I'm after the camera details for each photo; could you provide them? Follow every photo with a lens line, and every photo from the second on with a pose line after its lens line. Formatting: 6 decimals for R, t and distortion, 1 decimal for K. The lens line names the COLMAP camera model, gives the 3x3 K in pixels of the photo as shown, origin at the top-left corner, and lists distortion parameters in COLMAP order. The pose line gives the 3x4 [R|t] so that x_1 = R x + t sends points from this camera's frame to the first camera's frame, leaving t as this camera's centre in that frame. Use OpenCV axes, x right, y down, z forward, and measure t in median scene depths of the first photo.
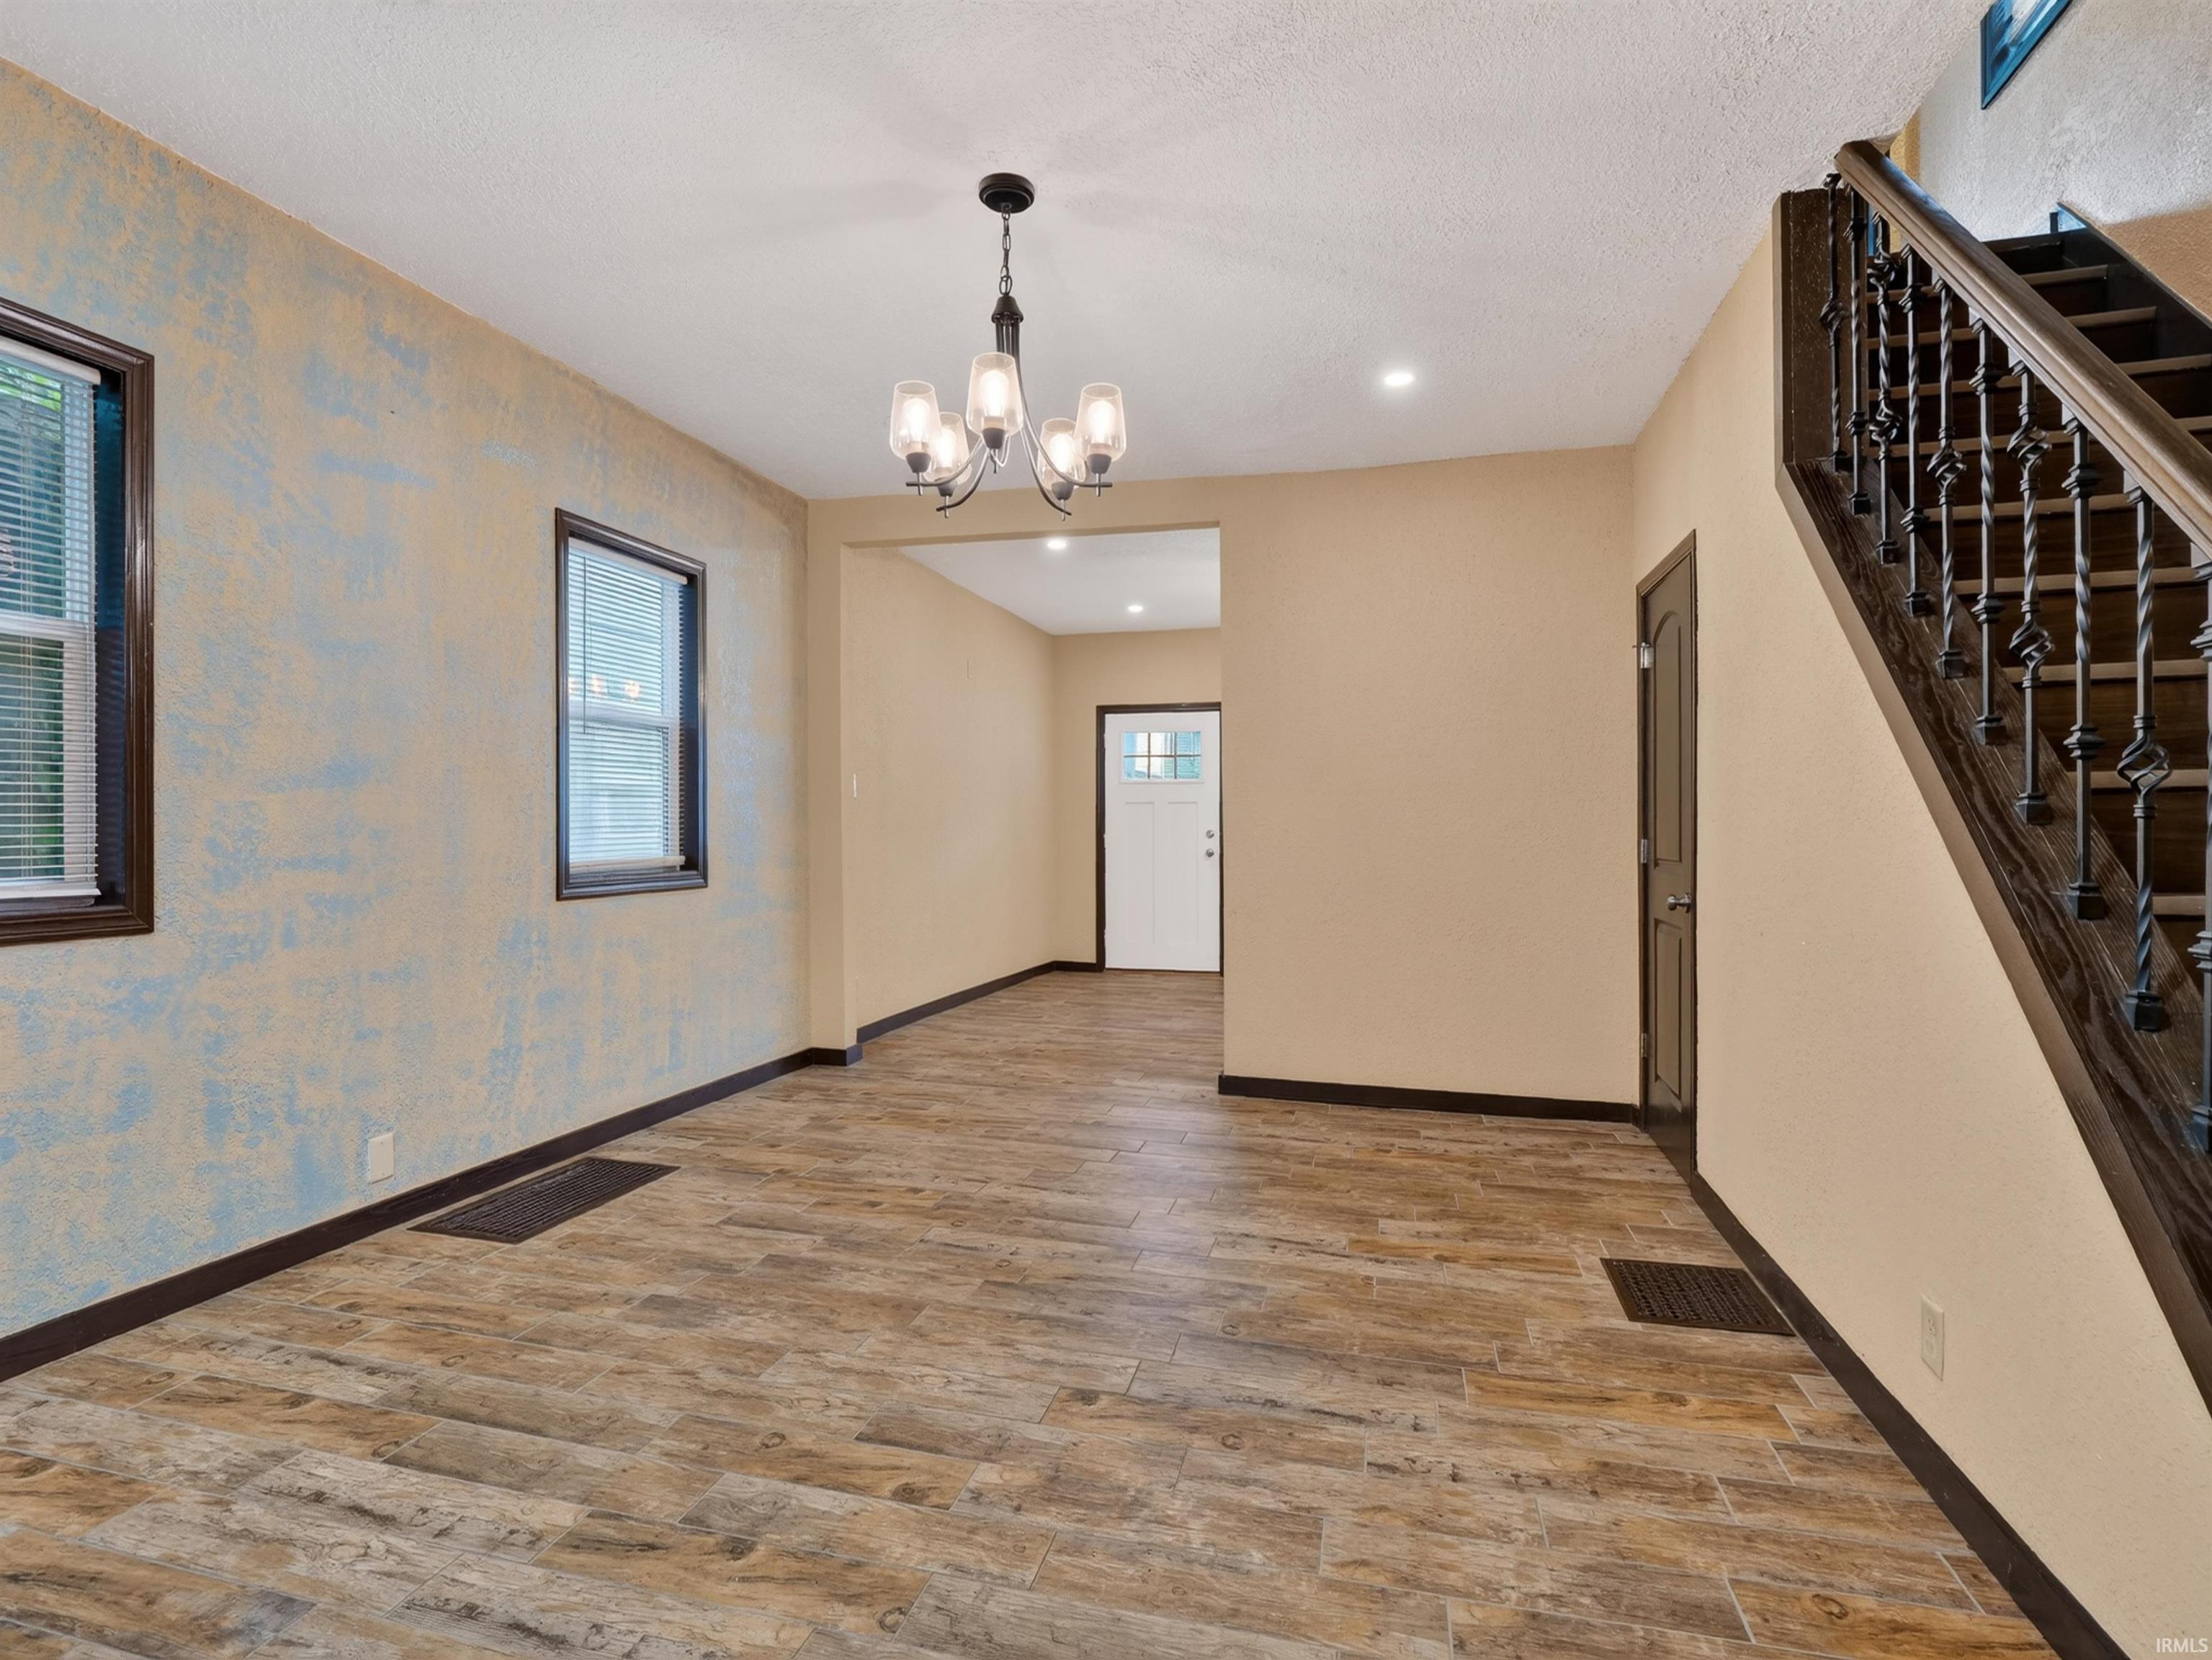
lens RADIAL K [[1118.5, 0, 1116.0], [0, 1118.5, 835.5], [0, 0, 1]] dist [-0.006711, -0.004182]
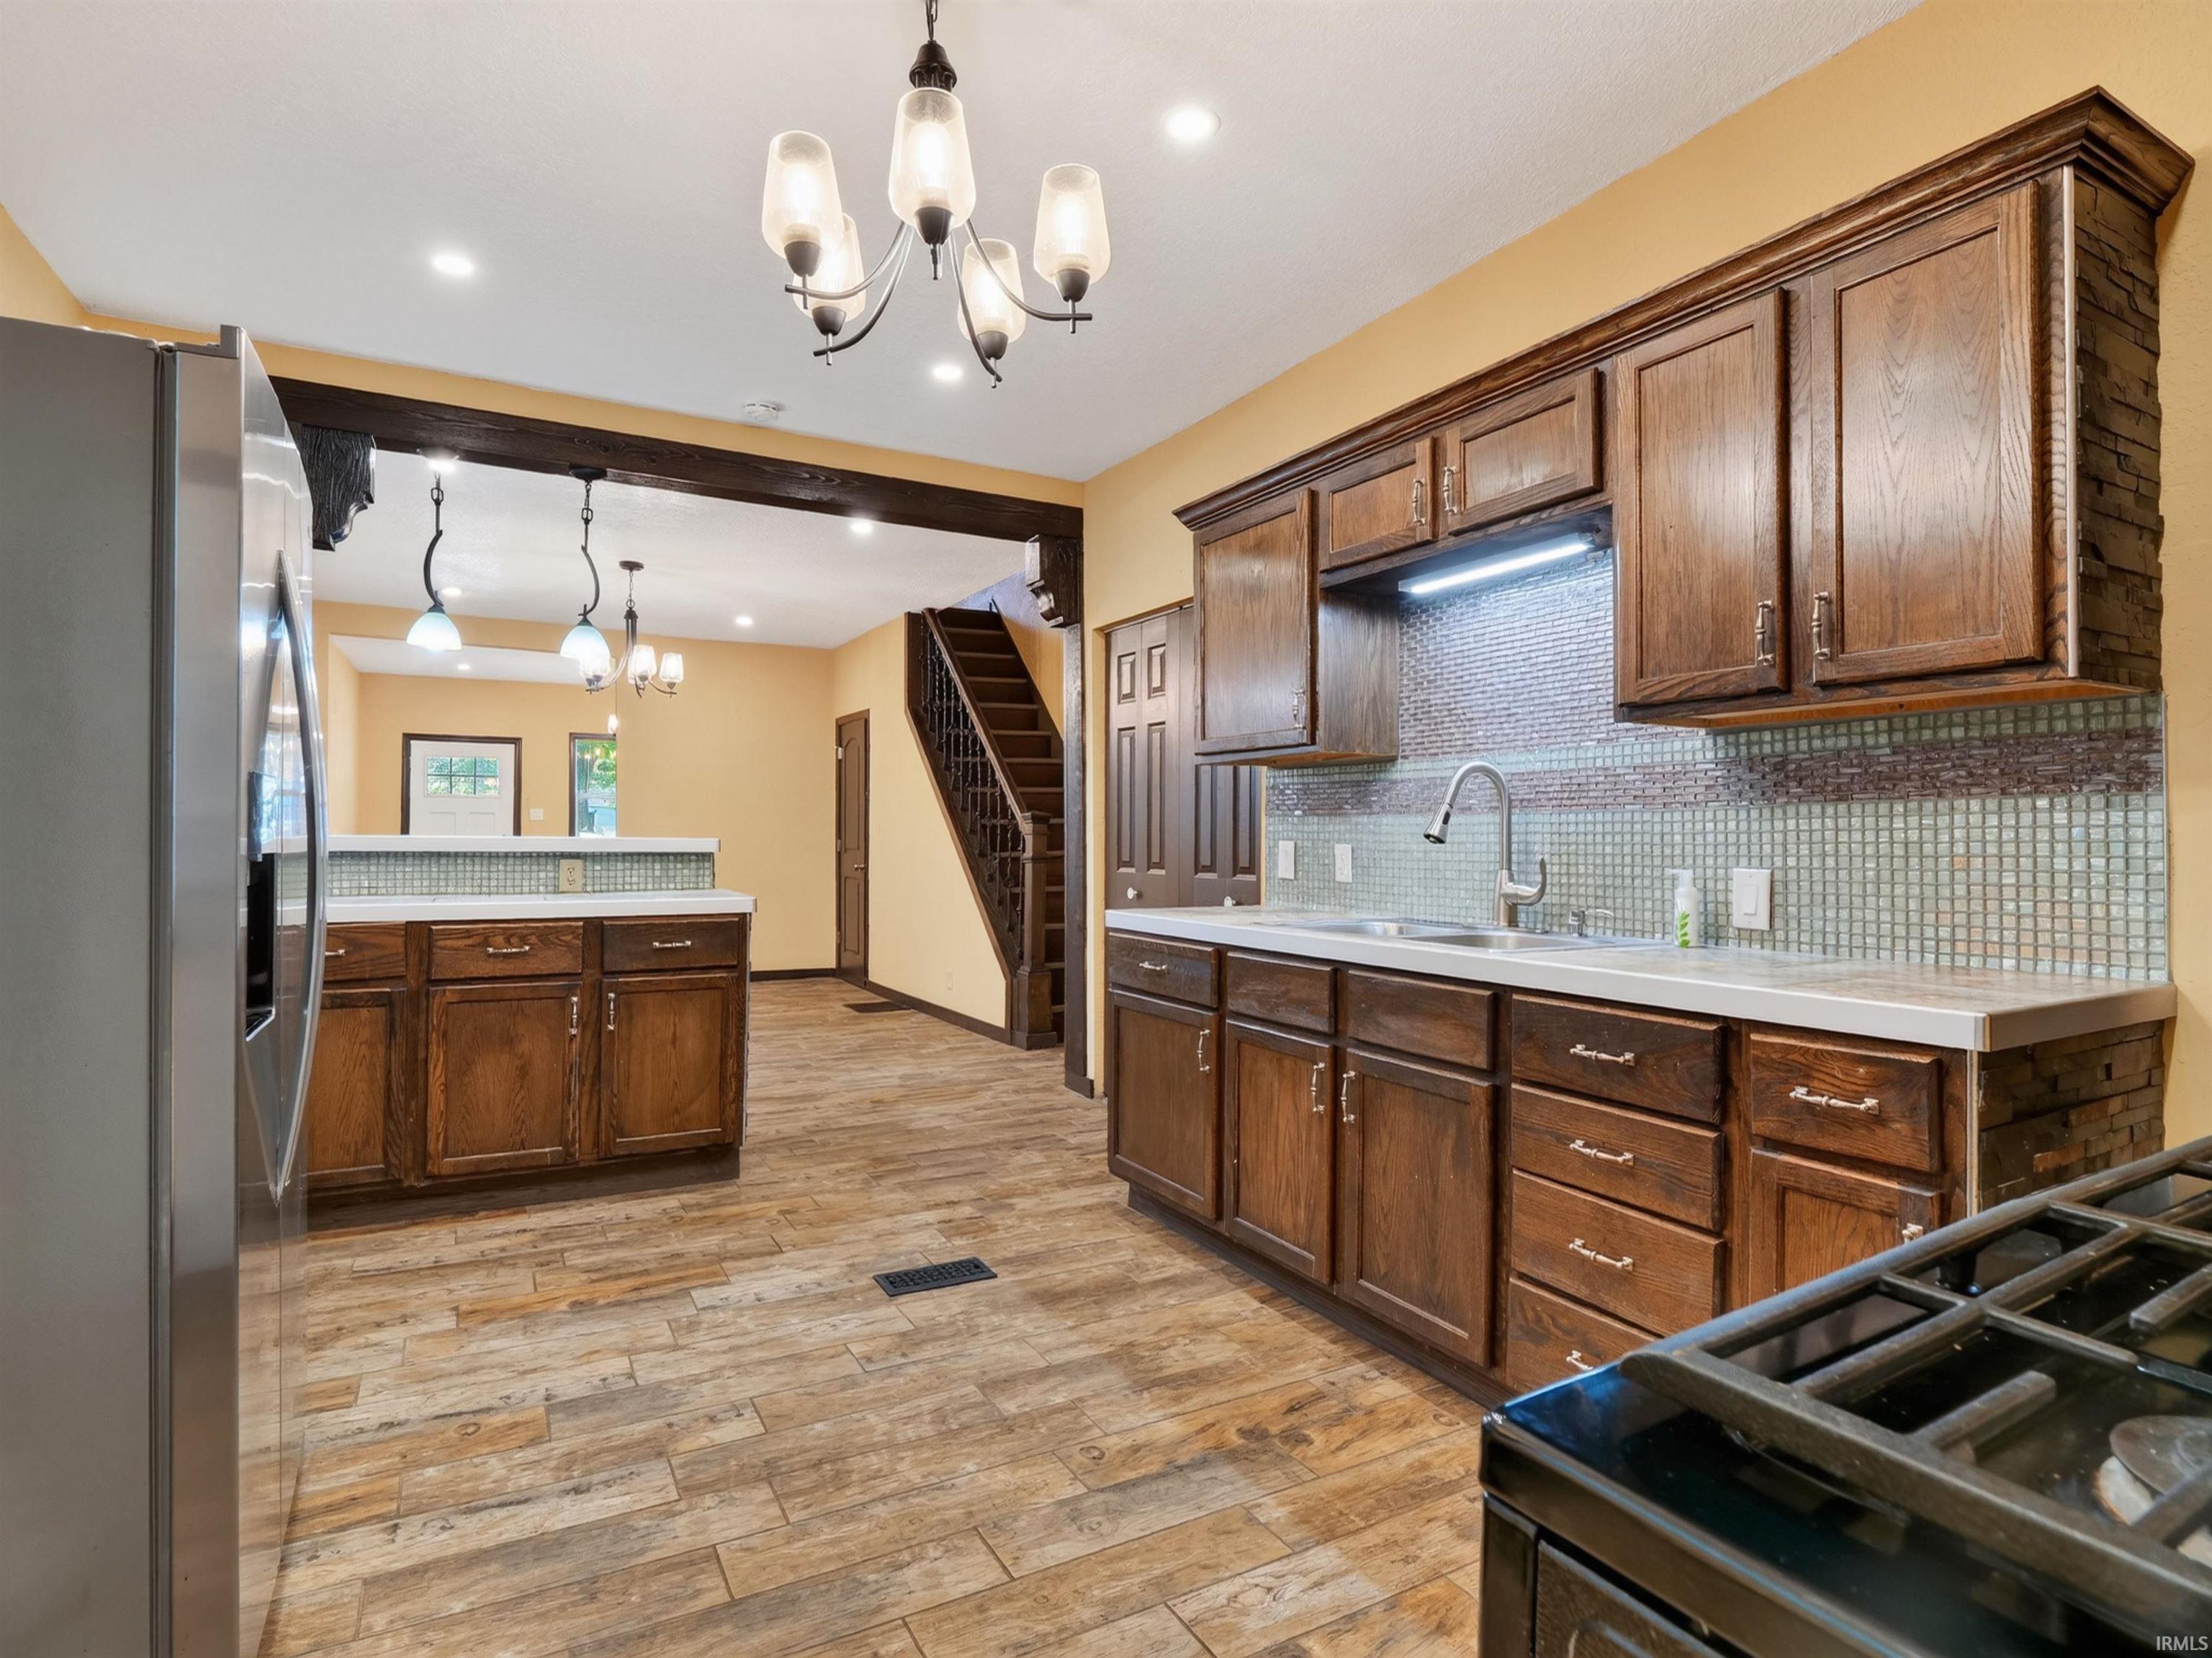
lens RADIAL K [[1118.5, 0, 1099.2], [0, 1118.5, 827.7], [0, 0, 1]] dist [-0.006711, -0.004182]
pose [[0.725703, 0.007063, 0.687972, -0.805244], [0.000319, 0.999944, -0.010602, 0.004787], [-0.688008, 0.007913, 0.725660, -1.123861]]
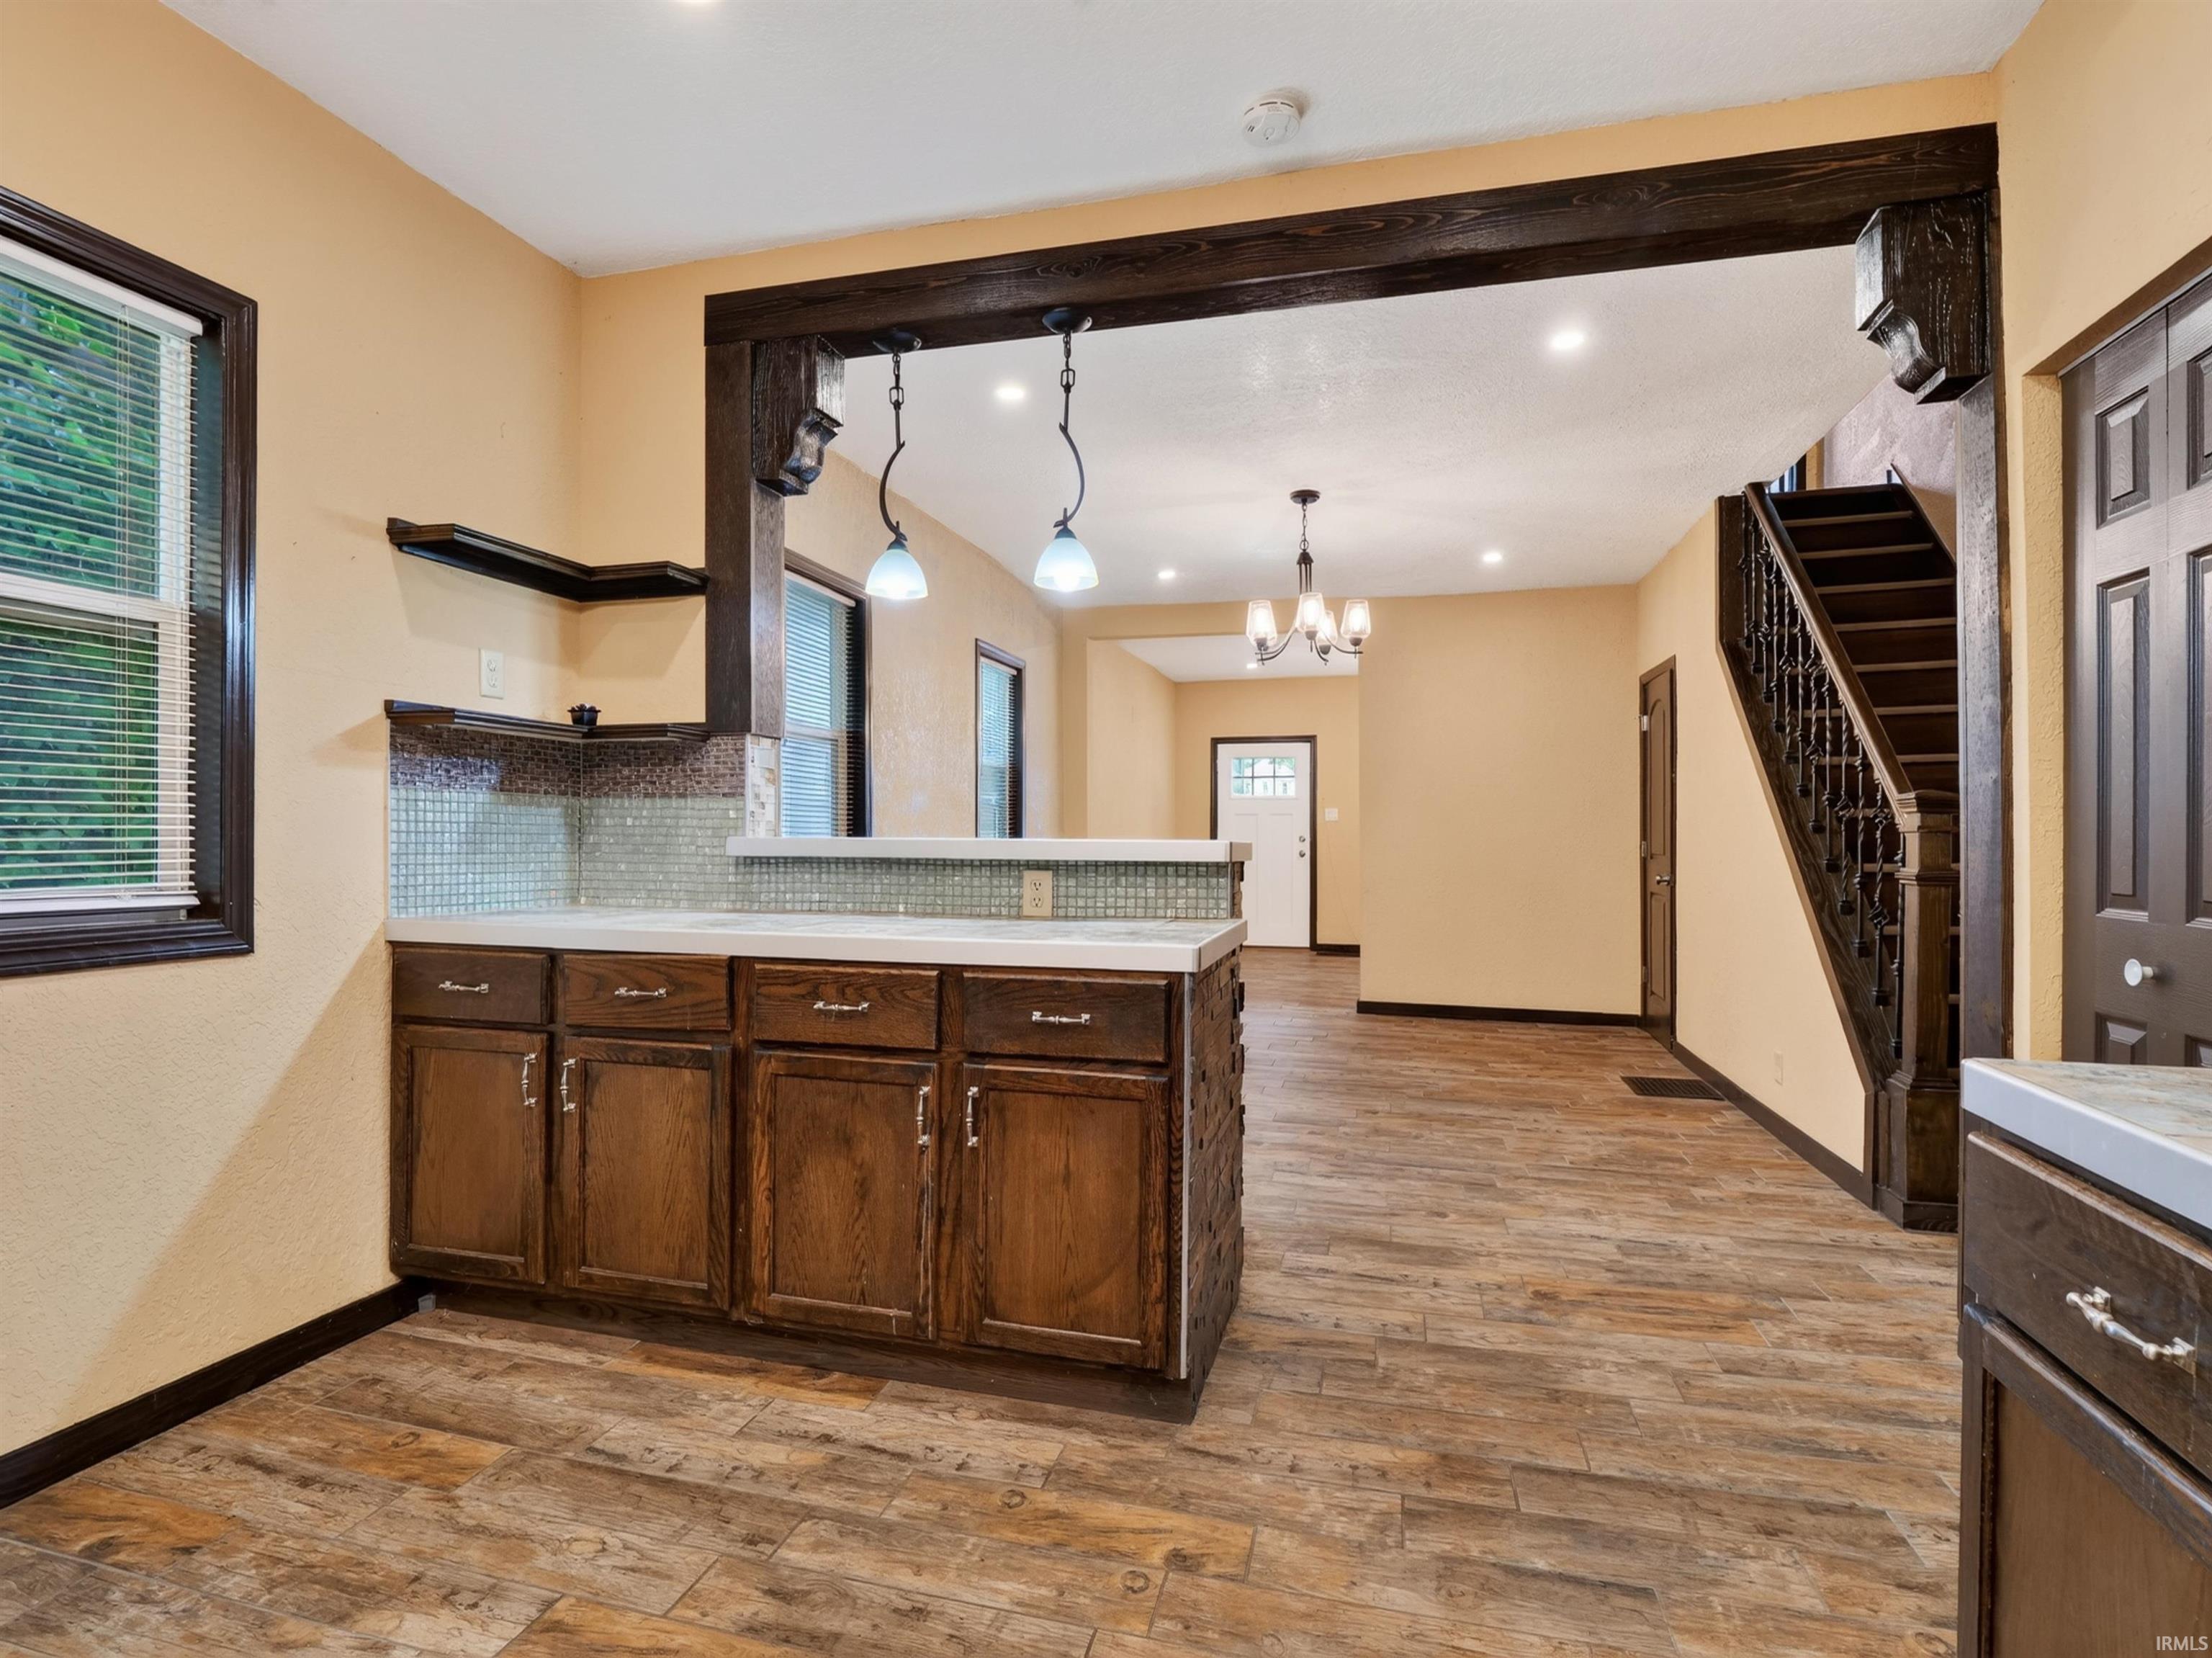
lens RADIAL K [[1118.5, 0, 1103.5], [0, 1118.5, 842.1], [0, 0, 1]] dist [-0.006711, -0.004182]
pose [[0.999970, -0.000266, -0.007704, -0.340213], [0.000272, 1.000000, 0.000855, 0.003567], [0.007704, -0.000857, 0.999970, -0.712102]]
